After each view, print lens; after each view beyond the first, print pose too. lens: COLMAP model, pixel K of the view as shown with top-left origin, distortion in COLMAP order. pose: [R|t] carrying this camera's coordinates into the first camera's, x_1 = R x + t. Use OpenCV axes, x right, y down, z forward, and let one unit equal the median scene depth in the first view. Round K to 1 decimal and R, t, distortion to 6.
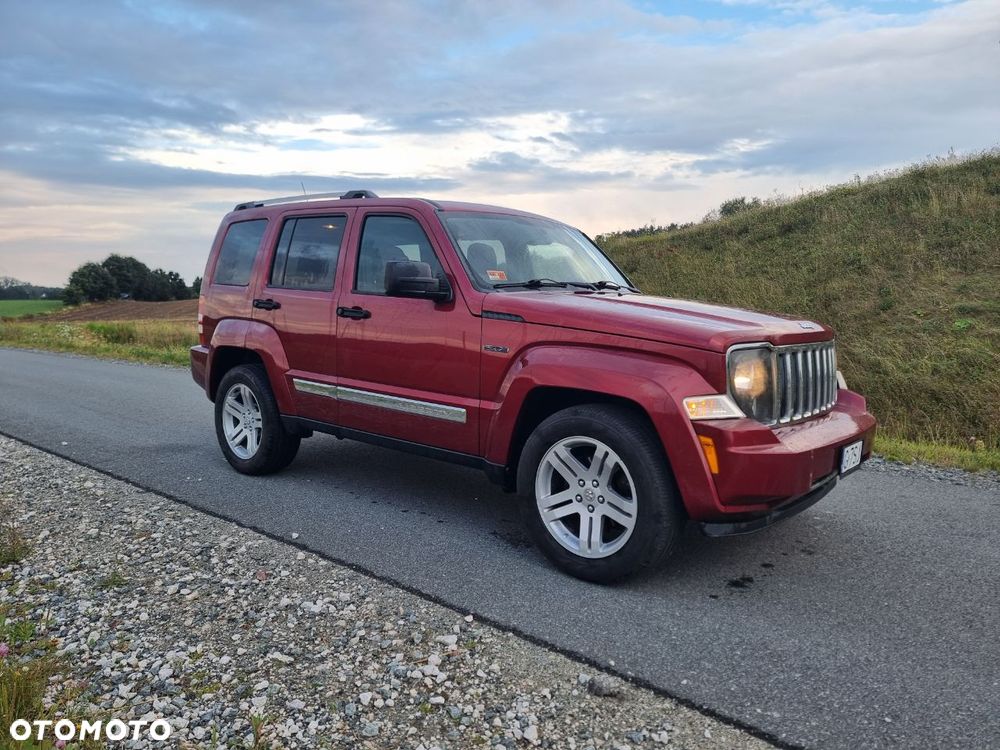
lens RADIAL K [[724.0, 0, 506.2], [0, 724.0, 390.5], [0, 0, 1]] dist [0.075256, -0.051716]
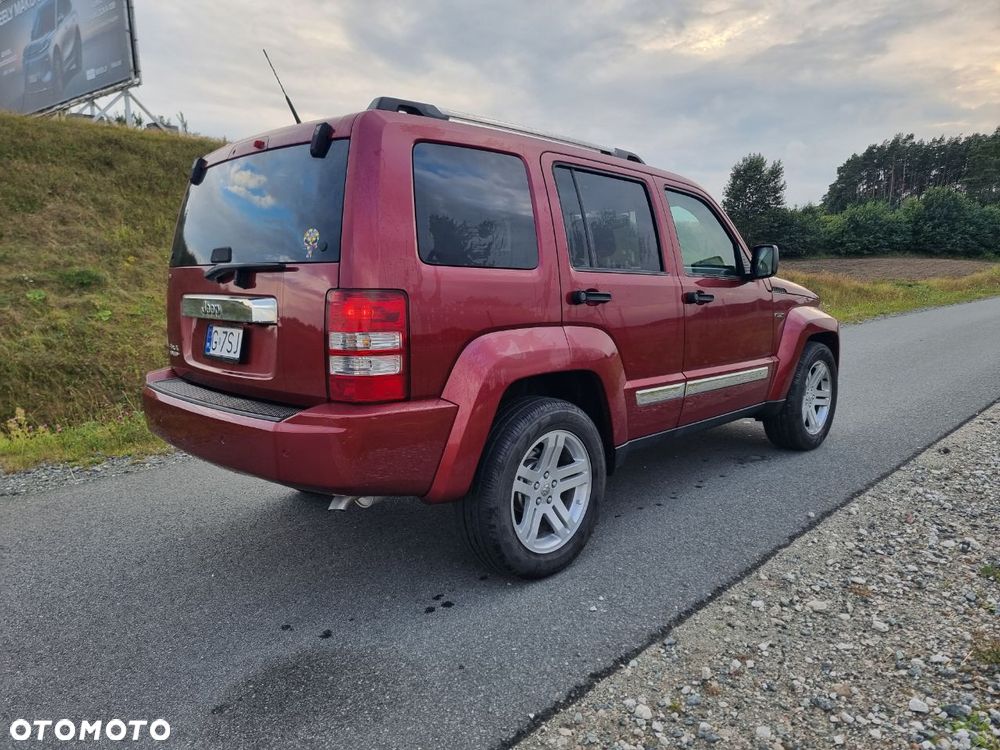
lens RADIAL K [[732.3, 0, 517.1], [0, 732.3, 387.9], [0, 0, 1]] dist [0.078247, -0.062564]
pose [[0.014162, -0.166832, 0.985884, -1.056929], [0.132859, 0.977554, 0.163514, -0.162467], [-0.991034, 0.128668, 0.036009, 1.107934]]
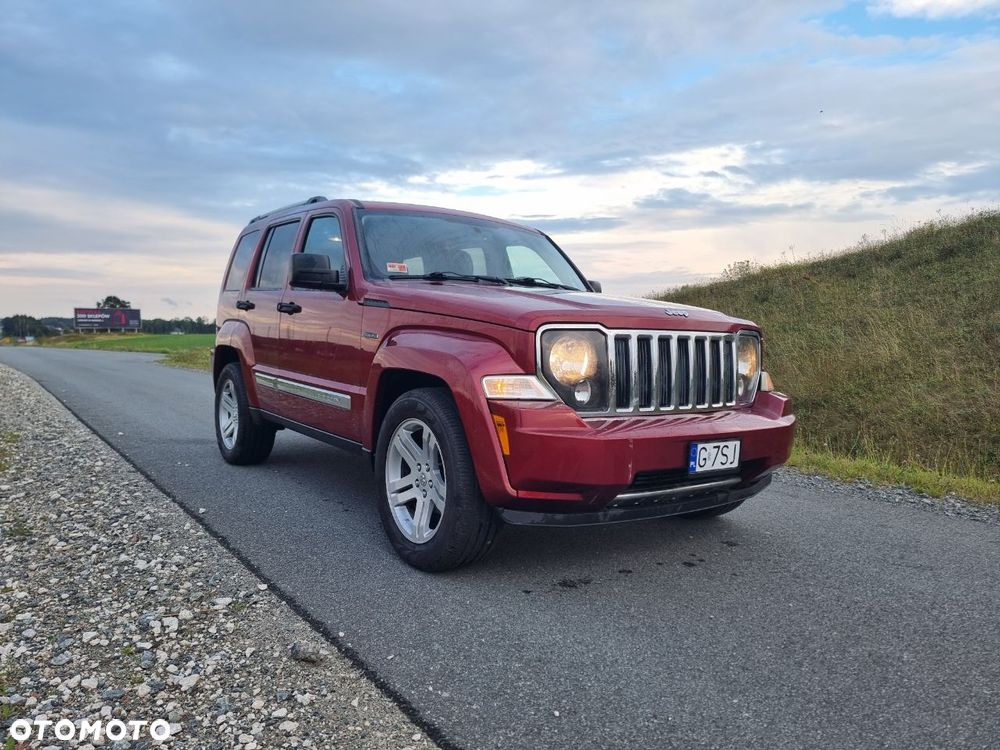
lens RADIAL K [[724.4, 0, 494.1], [0, 724.4, 395.1], [0, 0, 1]] dist [0.077702, -0.054013]
pose [[0.969442, 0.029874, -0.243494, 0.313884], [-0.041267, 0.998272, -0.041822, 0.047630], [0.241824, 0.050592, 0.969000, 0.047684]]
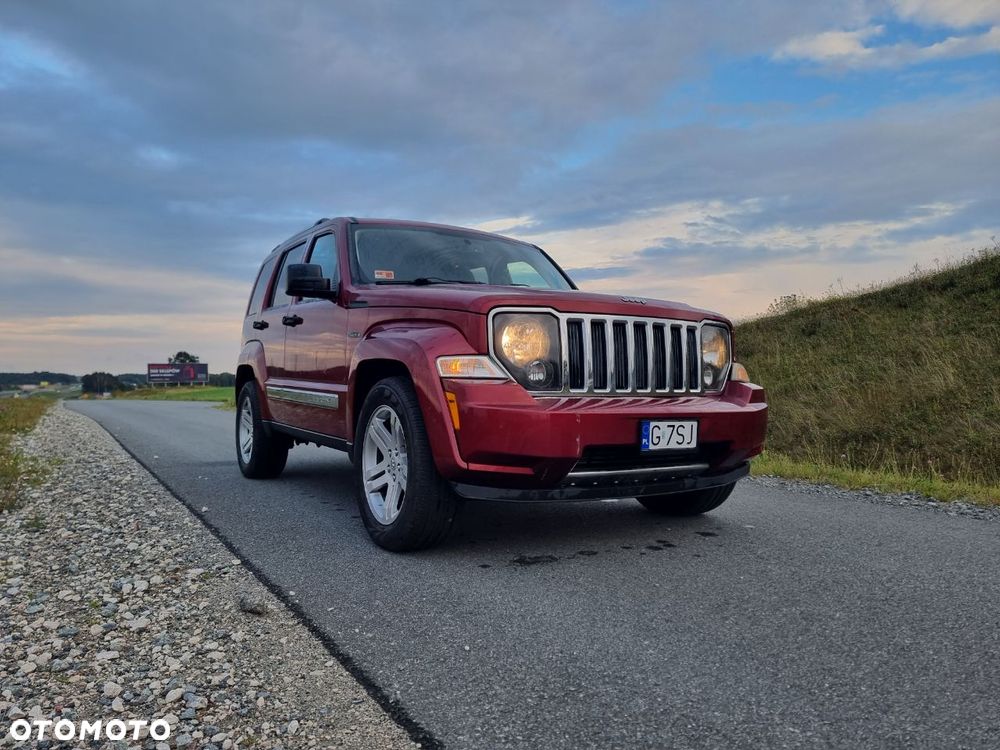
lens RADIAL K [[727.5, 0, 496.7], [0, 727.5, 402.8], [0, 0, 1]] dist [0.080983, -0.061748]
pose [[0.947846, -0.000458, -0.318729, 0.412812], [-0.031503, 0.994968, -0.095115, 0.106913], [0.317168, 0.100195, 0.943062, 0.046298]]
